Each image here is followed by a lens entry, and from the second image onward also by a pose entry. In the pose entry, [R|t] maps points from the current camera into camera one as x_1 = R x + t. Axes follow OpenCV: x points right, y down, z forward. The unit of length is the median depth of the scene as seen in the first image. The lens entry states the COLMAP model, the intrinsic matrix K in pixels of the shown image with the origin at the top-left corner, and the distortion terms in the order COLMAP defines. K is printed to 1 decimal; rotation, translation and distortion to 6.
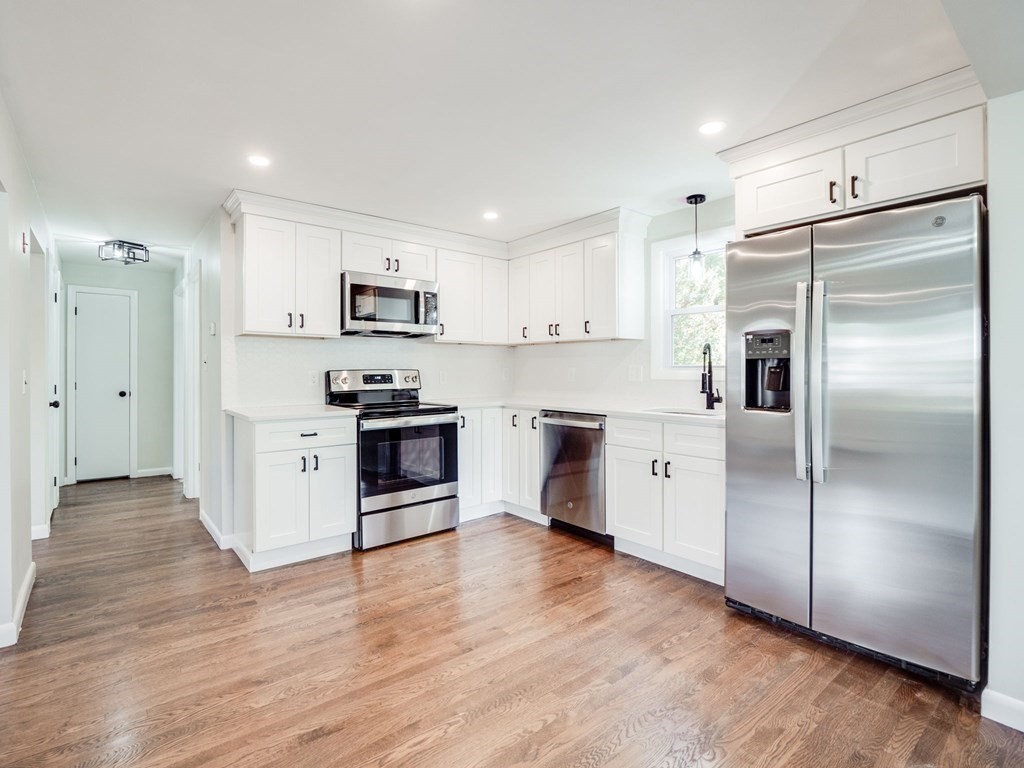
lens RADIAL K [[500.9, 0, 507.6], [0, 500.9, 370.4], [0, 0, 1]] dist [-0.003309, -0.004244]
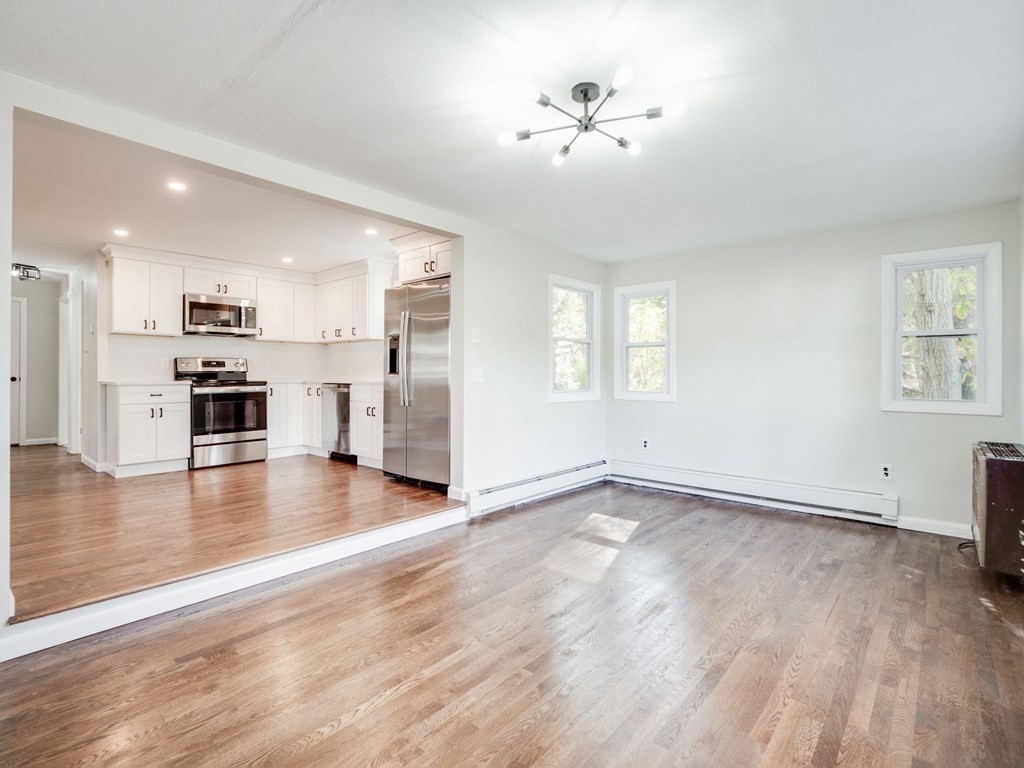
lens RADIAL K [[500.9, 0, 507.6], [0, 500.9, 370.4], [0, 0, 1]] dist [-0.003309, -0.004244]
pose [[0.987627, 0.000668, 0.156822, 0.420414], [-0.000010, 0.999991, -0.004194, 0.047616], [-0.156823, 0.004141, 0.987618, -0.692254]]
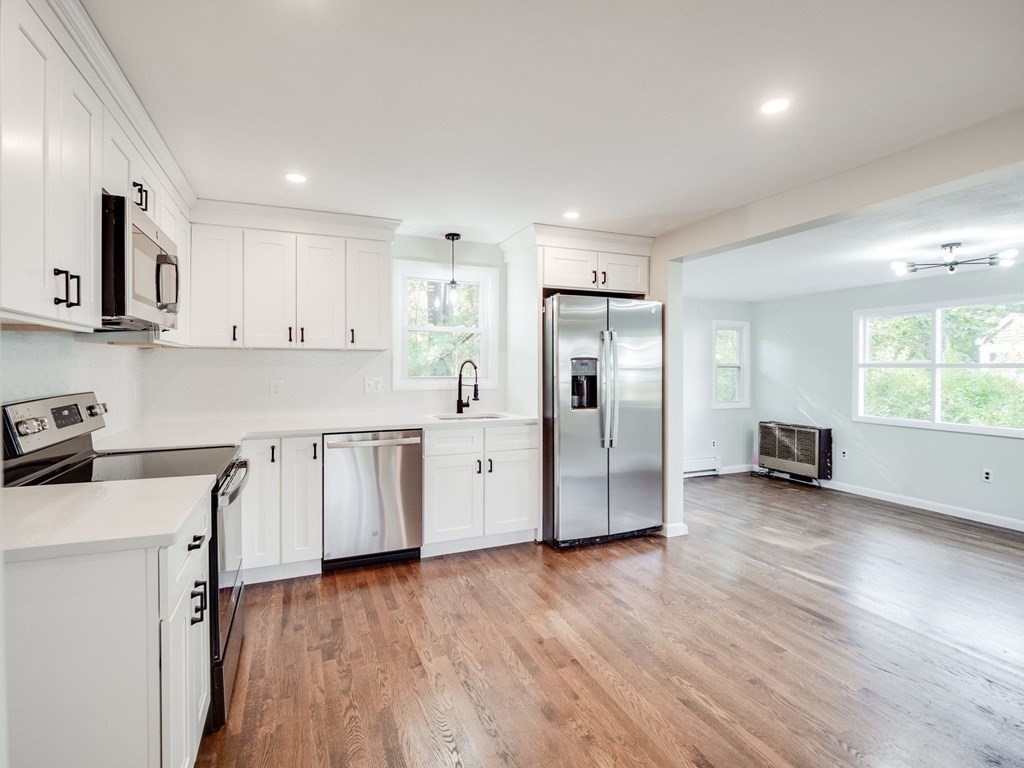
lens RADIAL K [[500.9, 0, 507.6], [0, 500.9, 370.4], [0, 0, 1]] dist [-0.003309, -0.004244]
pose [[0.283094, -0.008332, 0.959056, -0.671975], [-0.000839, 0.999960, 0.008935, -0.034847], [-0.959092, -0.003334, 0.283076, 0.507173]]
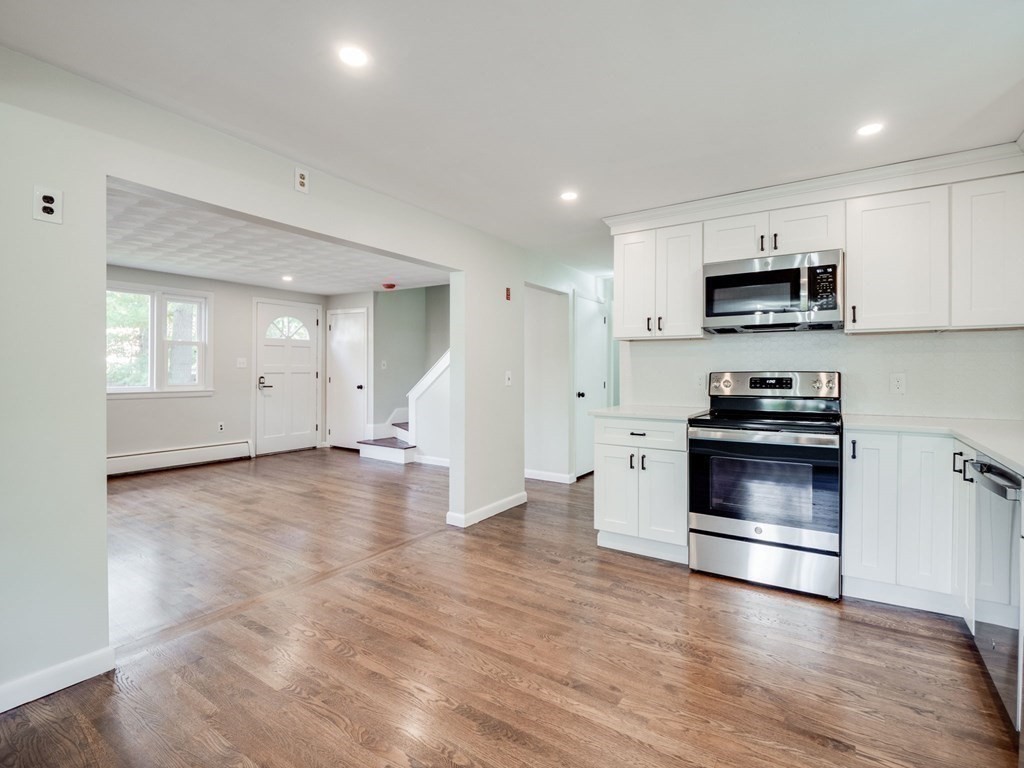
lens RADIAL K [[500.9, 0, 507.6], [0, 500.9, 370.4], [0, 0, 1]] dist [-0.003309, -0.004244]
pose [[0.288496, 0.000193, -0.957481, 0.454678], [-0.002764, 0.999996, -0.000631, -0.002111], [0.957477, 0.002829, 0.288495, 0.386151]]
